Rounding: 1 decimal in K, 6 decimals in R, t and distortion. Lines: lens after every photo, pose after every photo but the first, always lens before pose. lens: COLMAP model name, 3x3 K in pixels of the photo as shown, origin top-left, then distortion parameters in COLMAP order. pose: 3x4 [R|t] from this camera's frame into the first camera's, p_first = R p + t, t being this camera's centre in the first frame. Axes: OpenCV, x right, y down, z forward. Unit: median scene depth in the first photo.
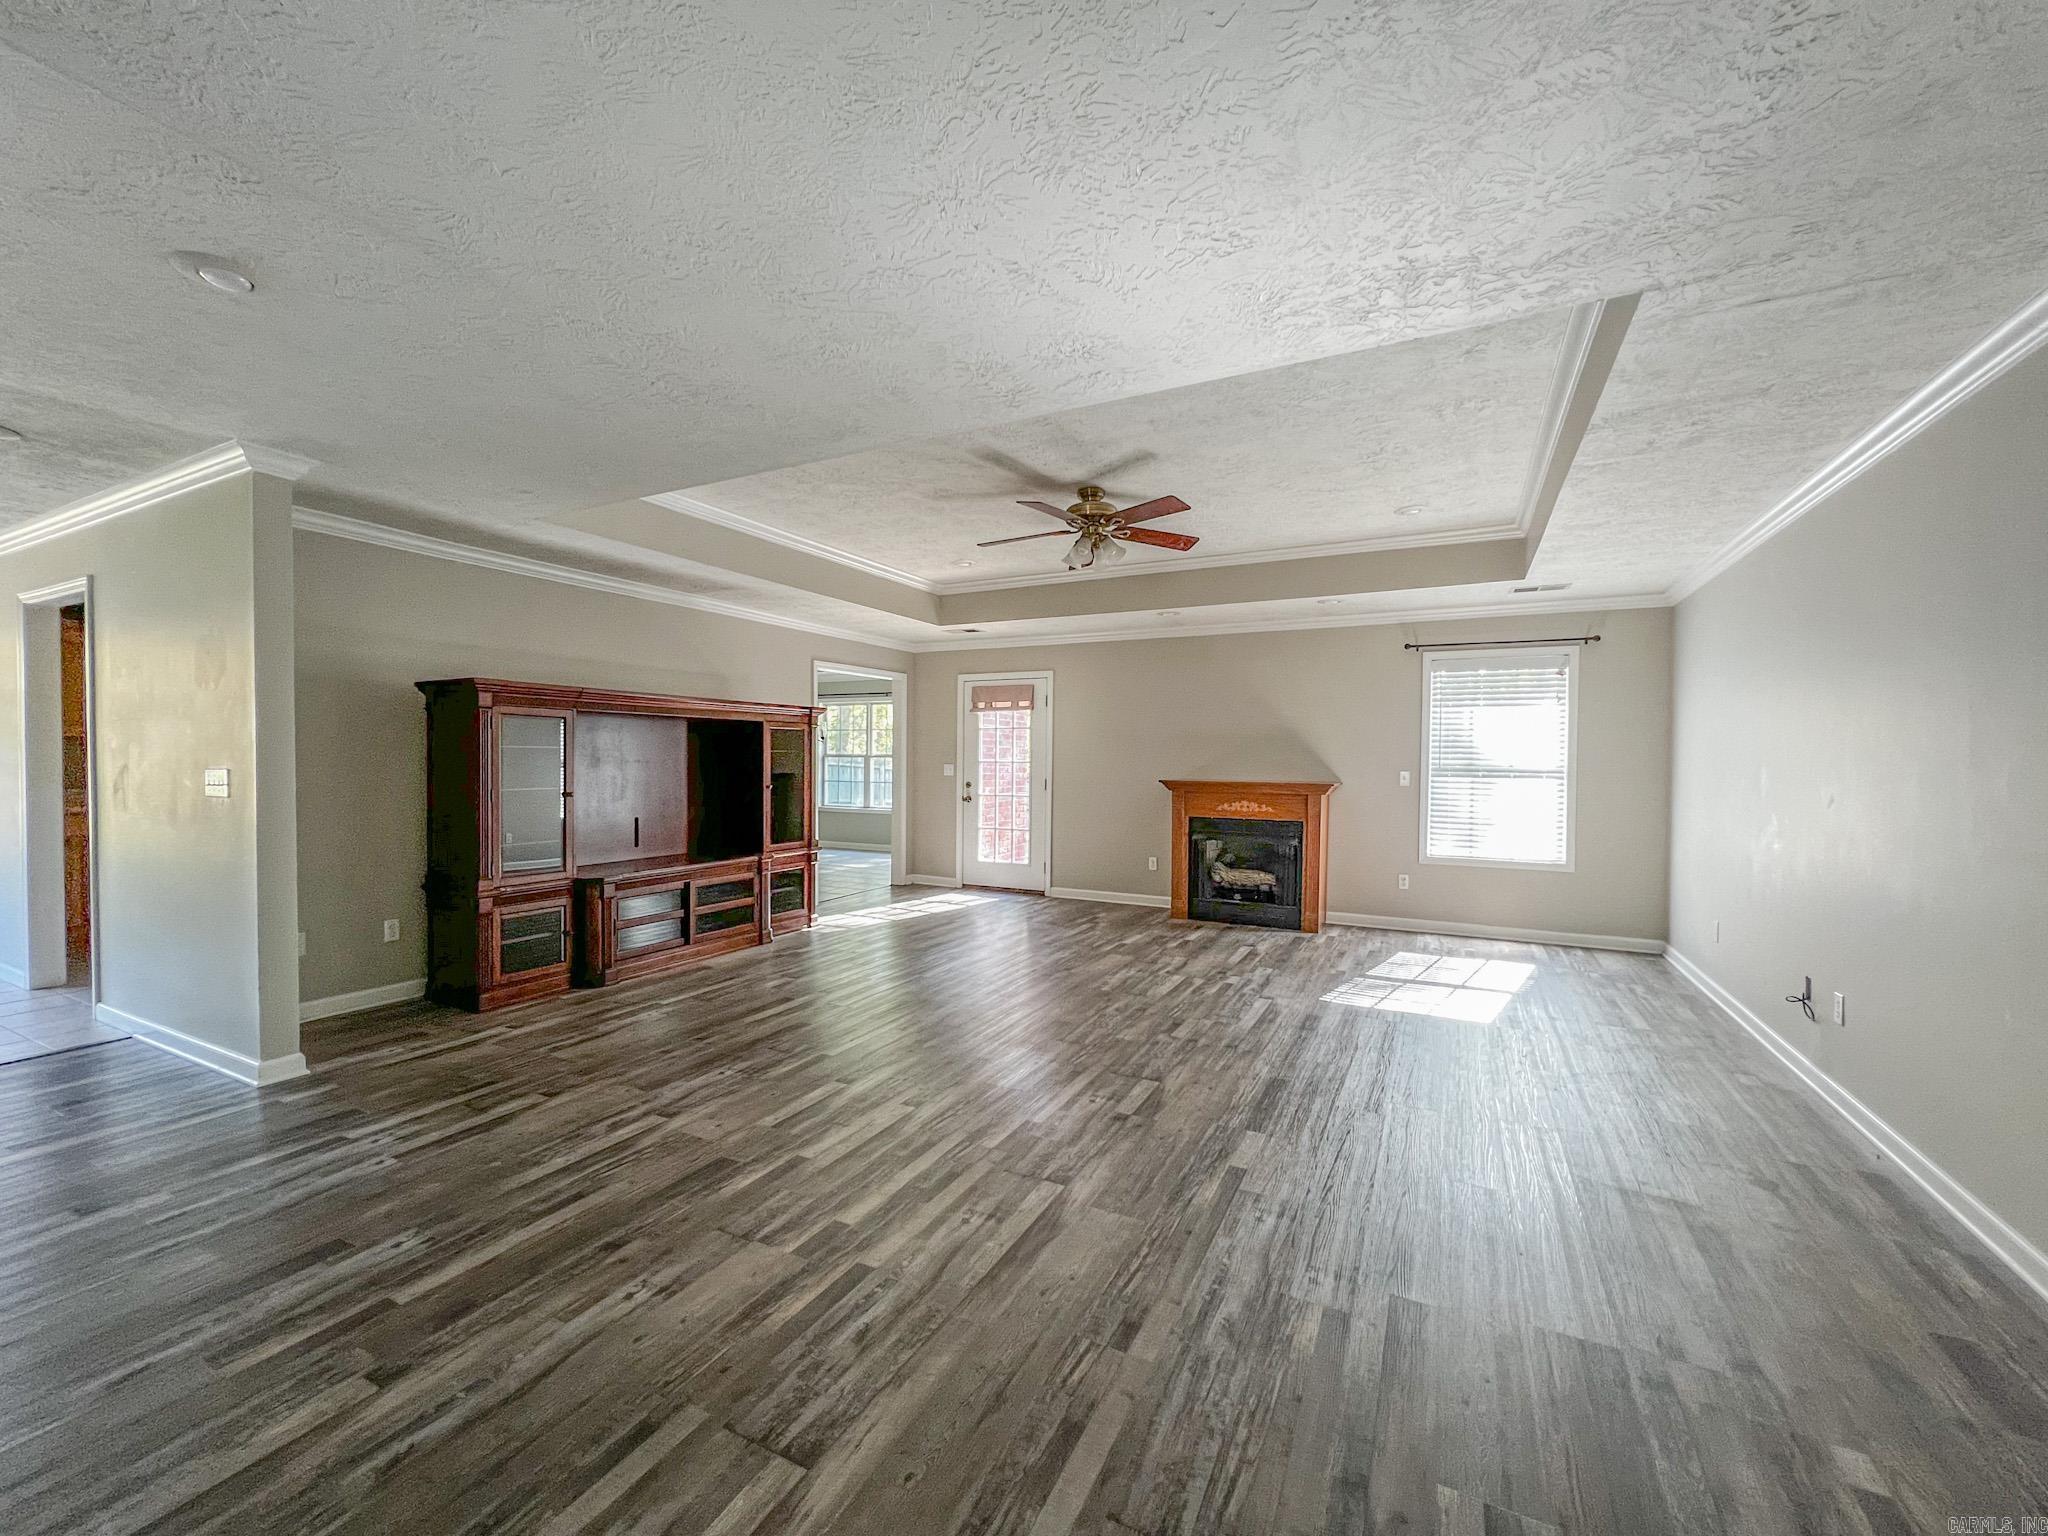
lens RADIAL K [[820.6, 0, 1027.9], [0, 820.6, 773.0], [0, 0, 1]] dist [-0.000506, 0.000146]
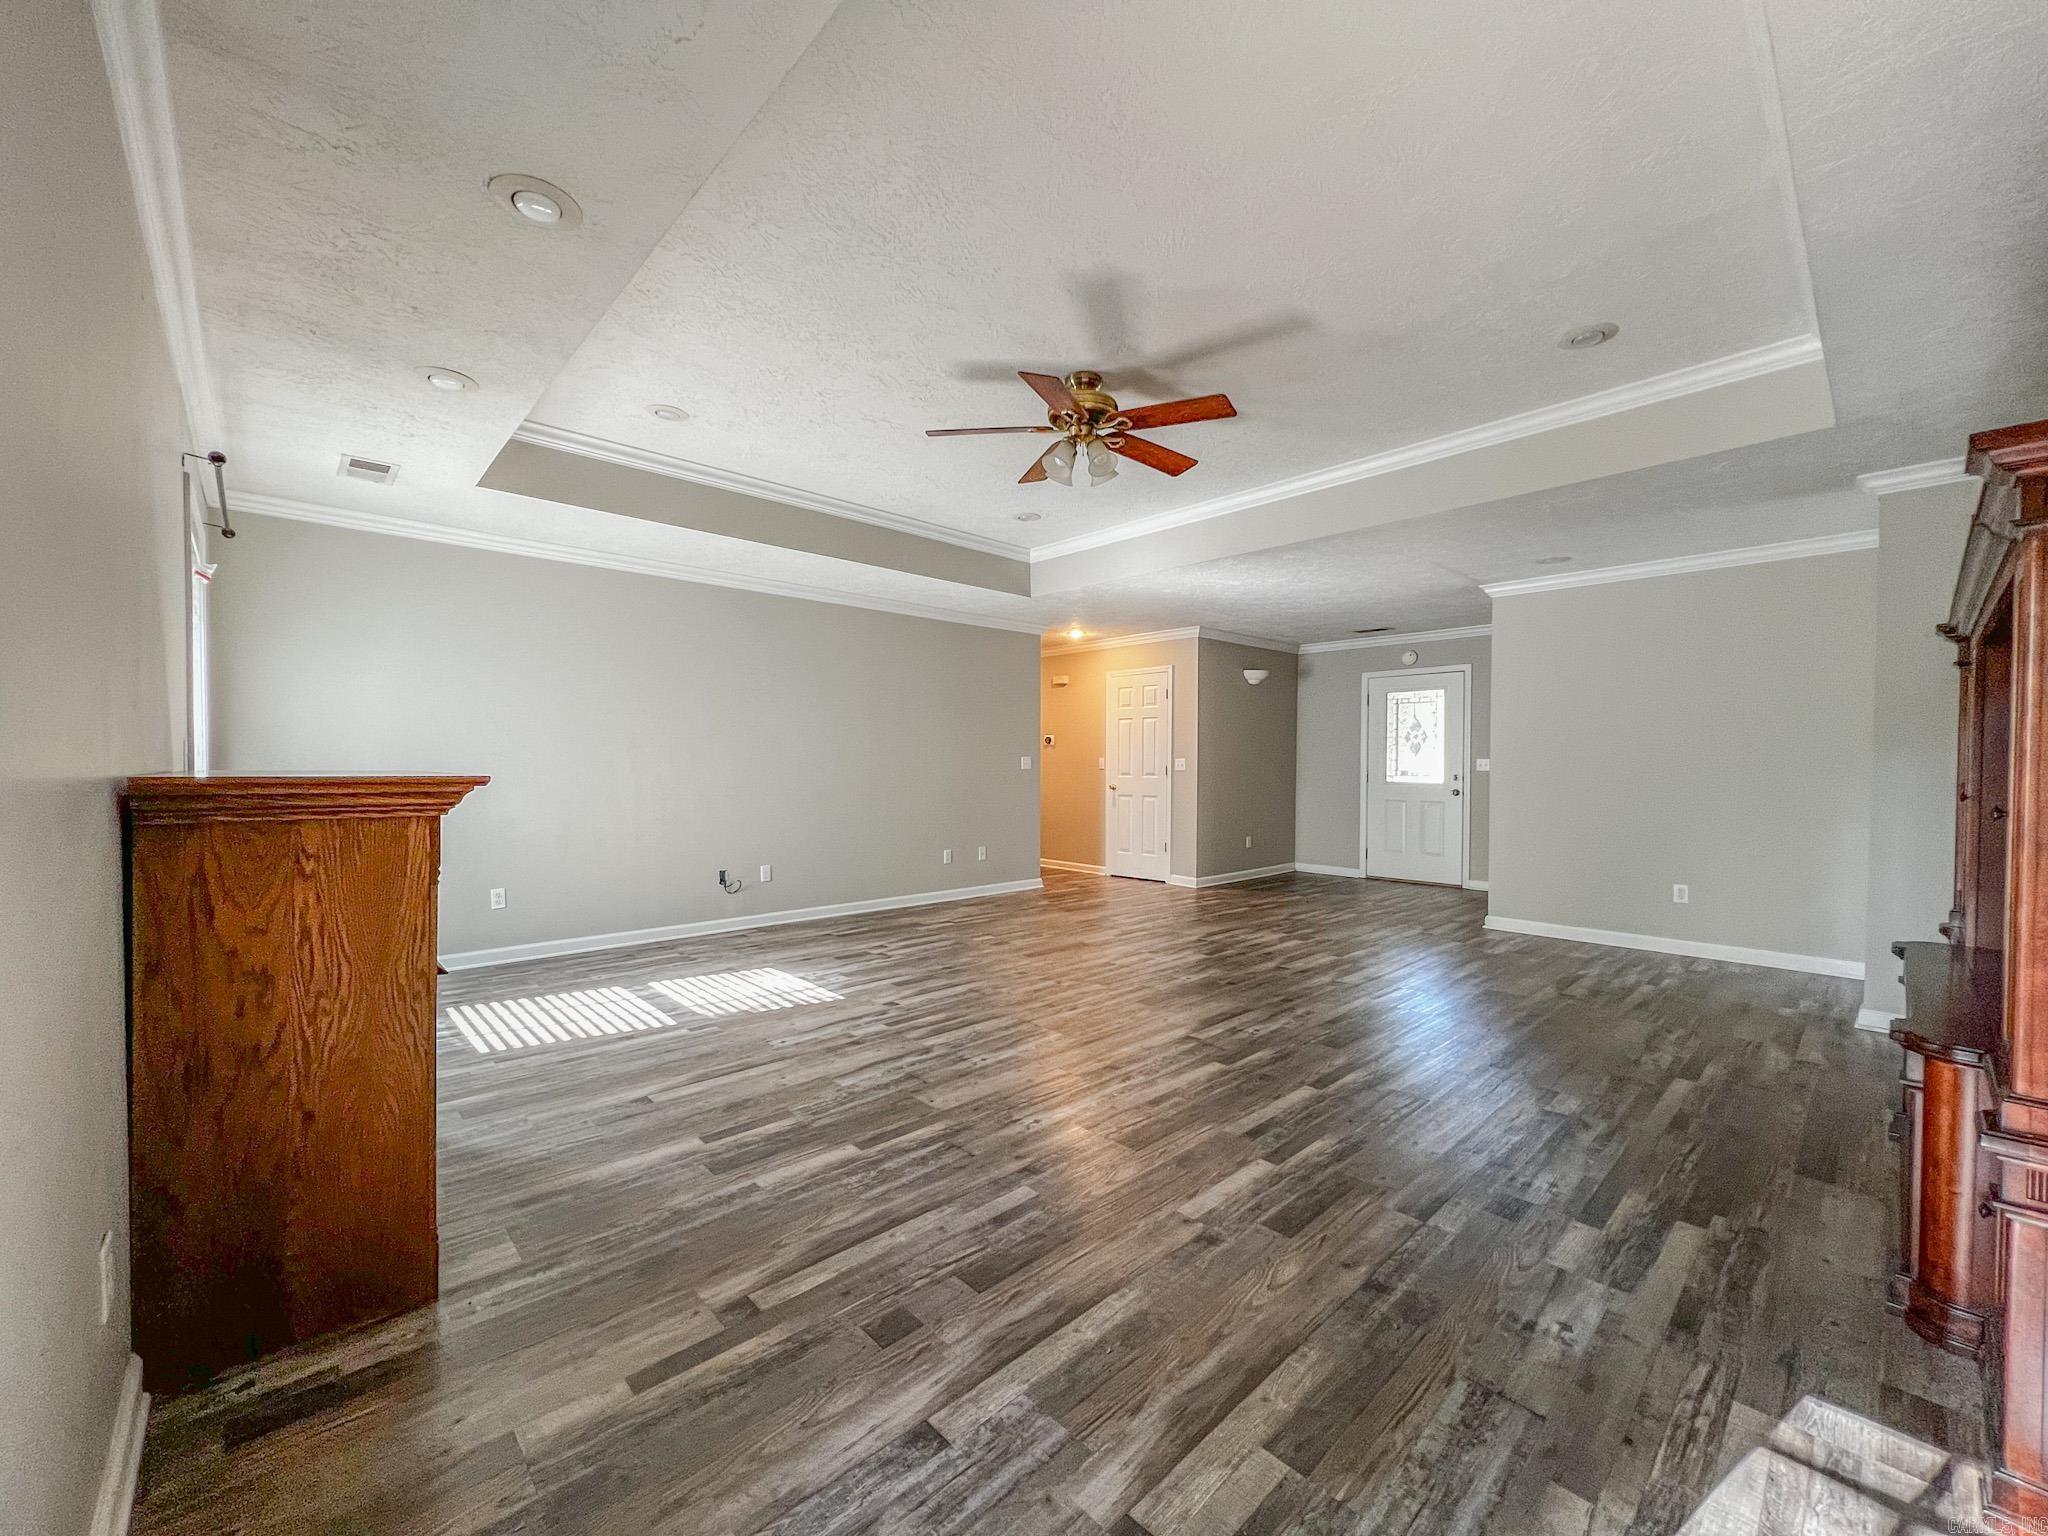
lens RADIAL K [[820.6, 0, 1020.5], [0, 820.6, 769.3], [0, 0, 1]] dist [-0.000506, 0.000146]
pose [[-0.940072, -0.014842, 0.340652, -0.132648], [-0.007337, 0.999701, 0.023308, -0.001187], [-0.340896, 0.019412, -0.939901, 1.726775]]
